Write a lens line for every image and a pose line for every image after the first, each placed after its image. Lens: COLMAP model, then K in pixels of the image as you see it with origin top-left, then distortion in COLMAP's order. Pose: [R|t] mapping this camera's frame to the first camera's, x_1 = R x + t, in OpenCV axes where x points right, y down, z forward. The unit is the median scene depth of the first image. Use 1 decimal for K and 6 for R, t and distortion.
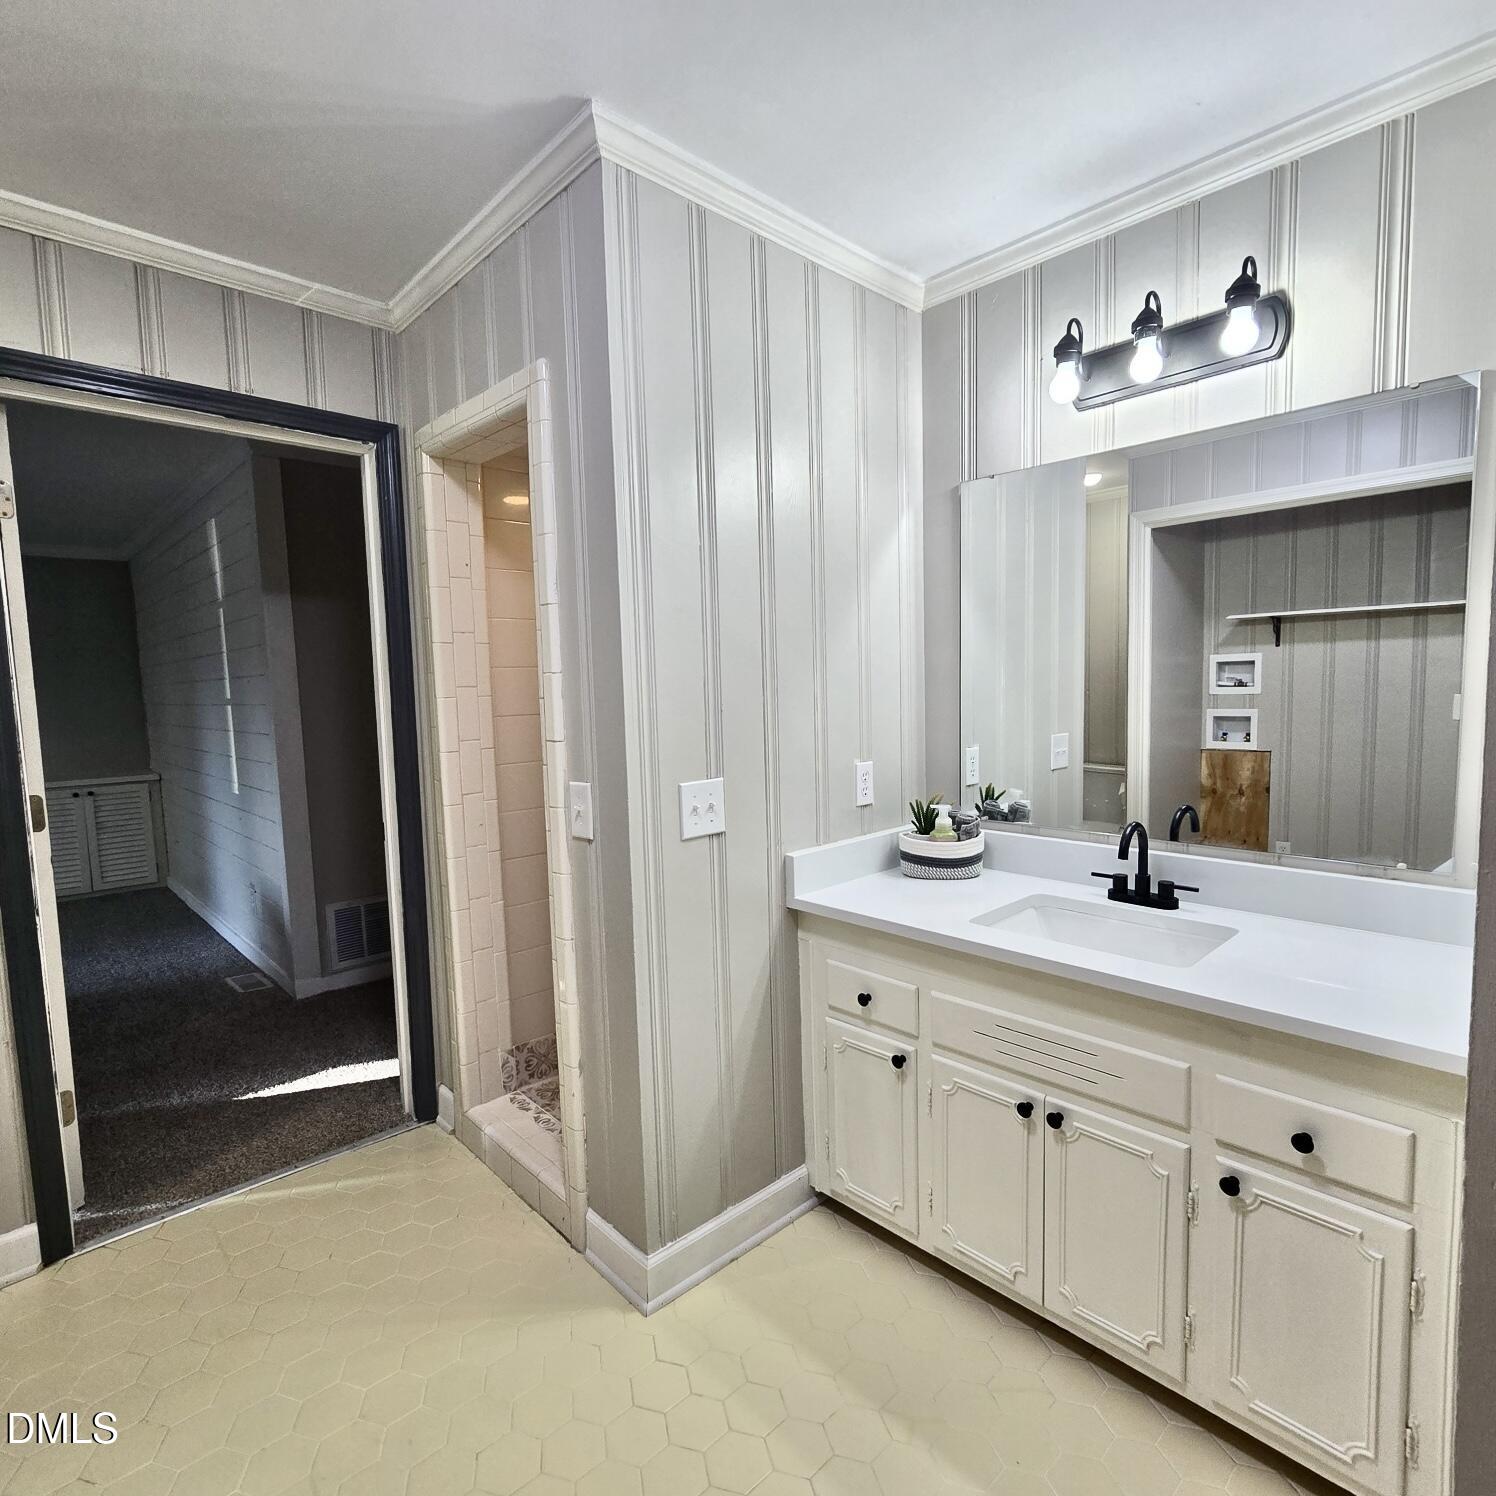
lens RADIAL K [[806.3, 0, 753.3], [0, 806.3, 752.1], [0, 0, 1]] dist [-0.001701, 0.003834]
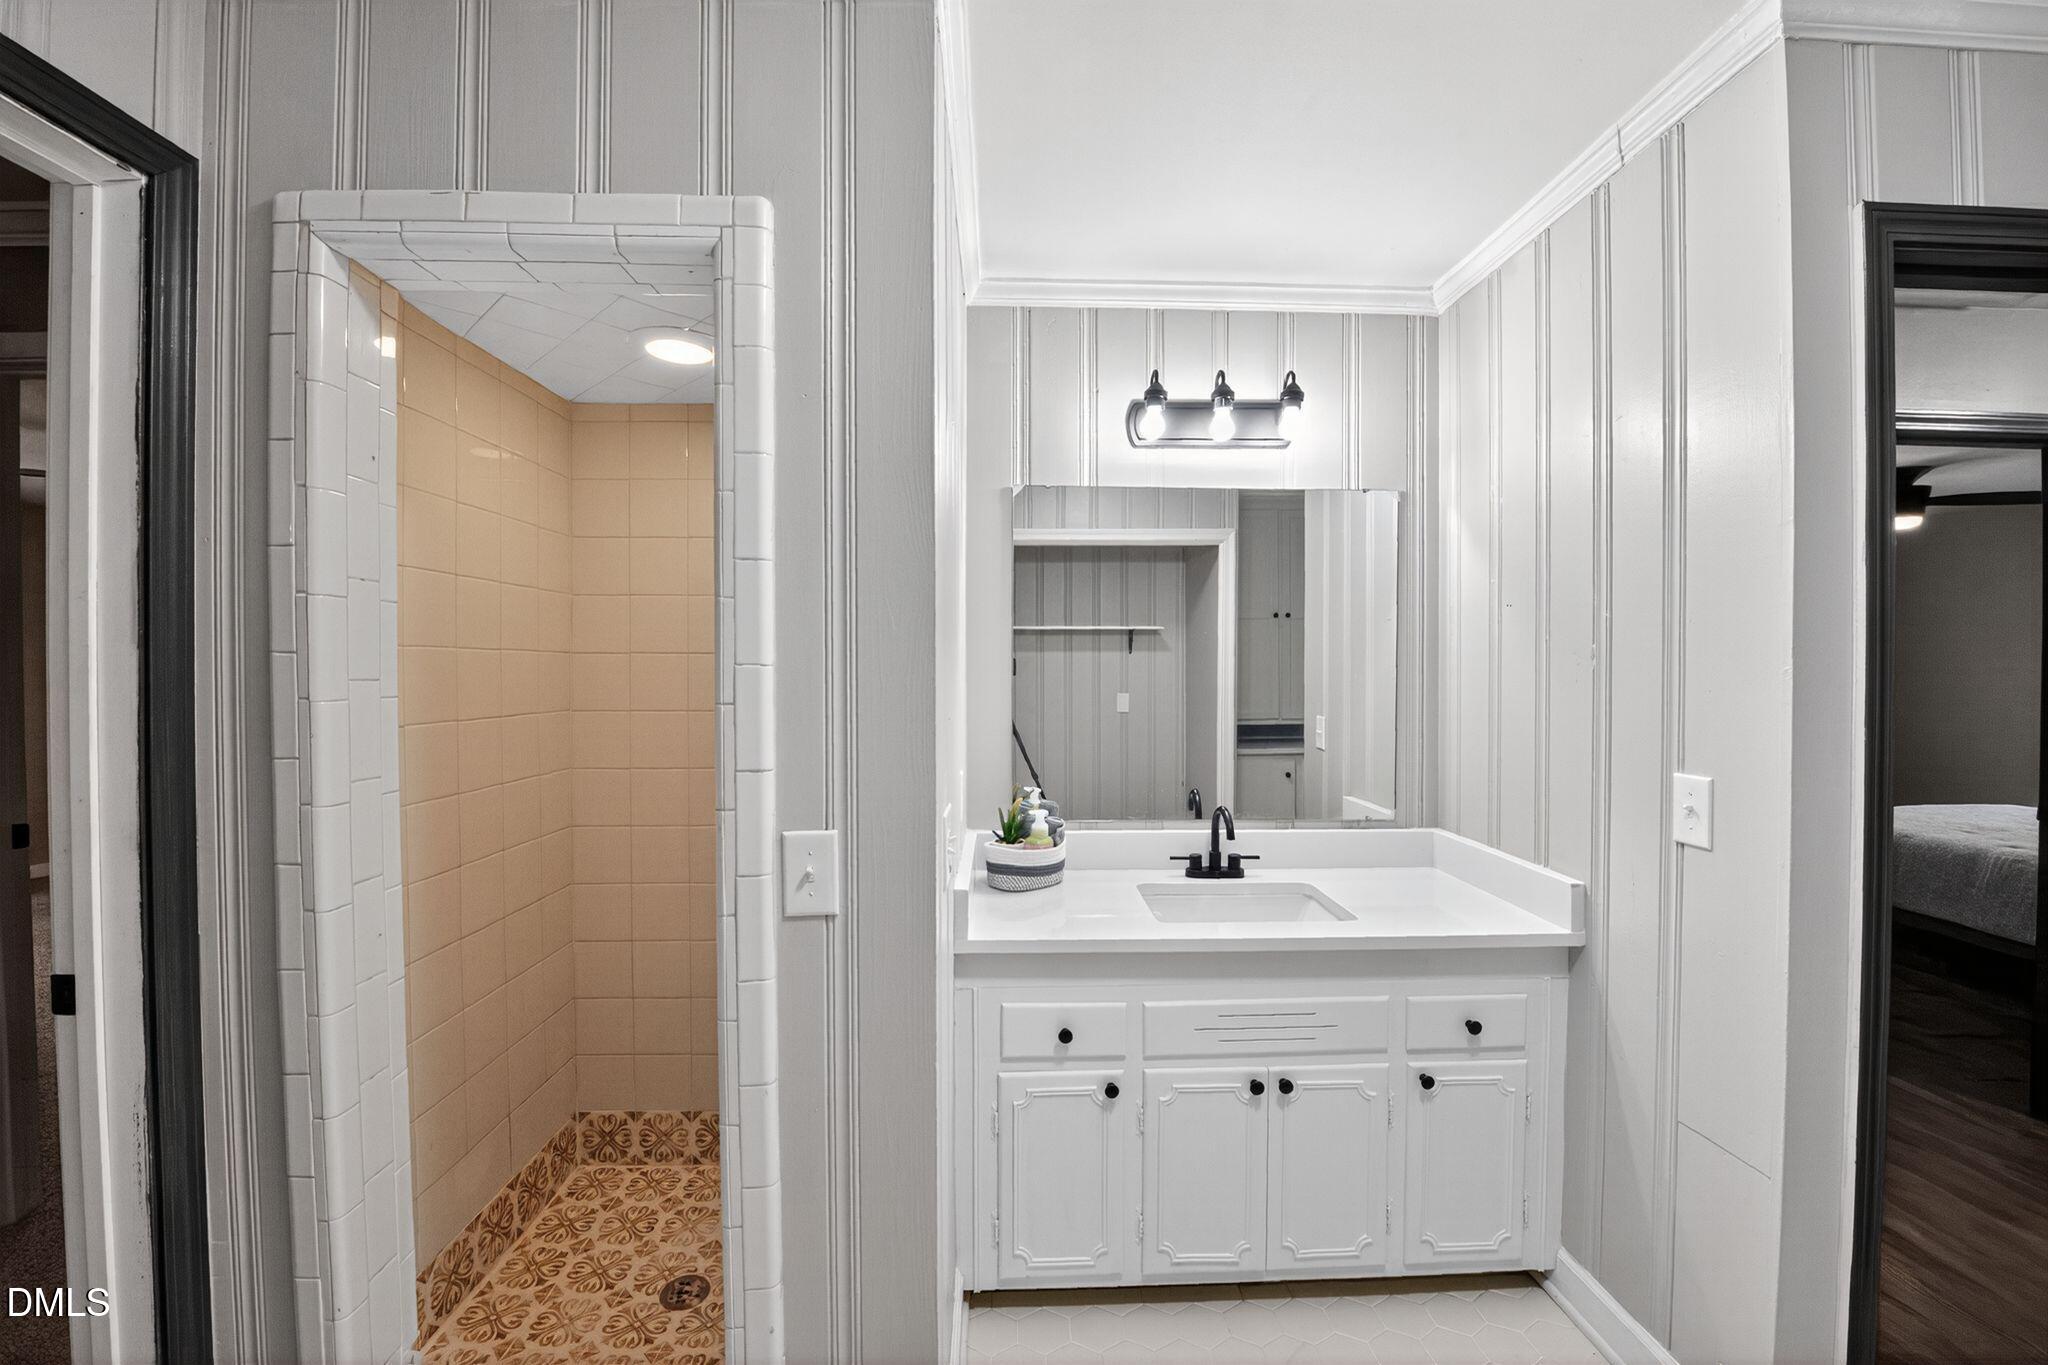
lens RADIAL K [[810.2, 0, 1022.4], [0, 810.2, 676.4], [0, 0, 1]] dist [-0.016949, -0.001093]
pose [[0.678846, 0.017212, 0.734079, -0.579469], [0.045374, 0.996831, -0.065333, -0.036995], [-0.732877, 0.077659, 0.675914, 0.408678]]
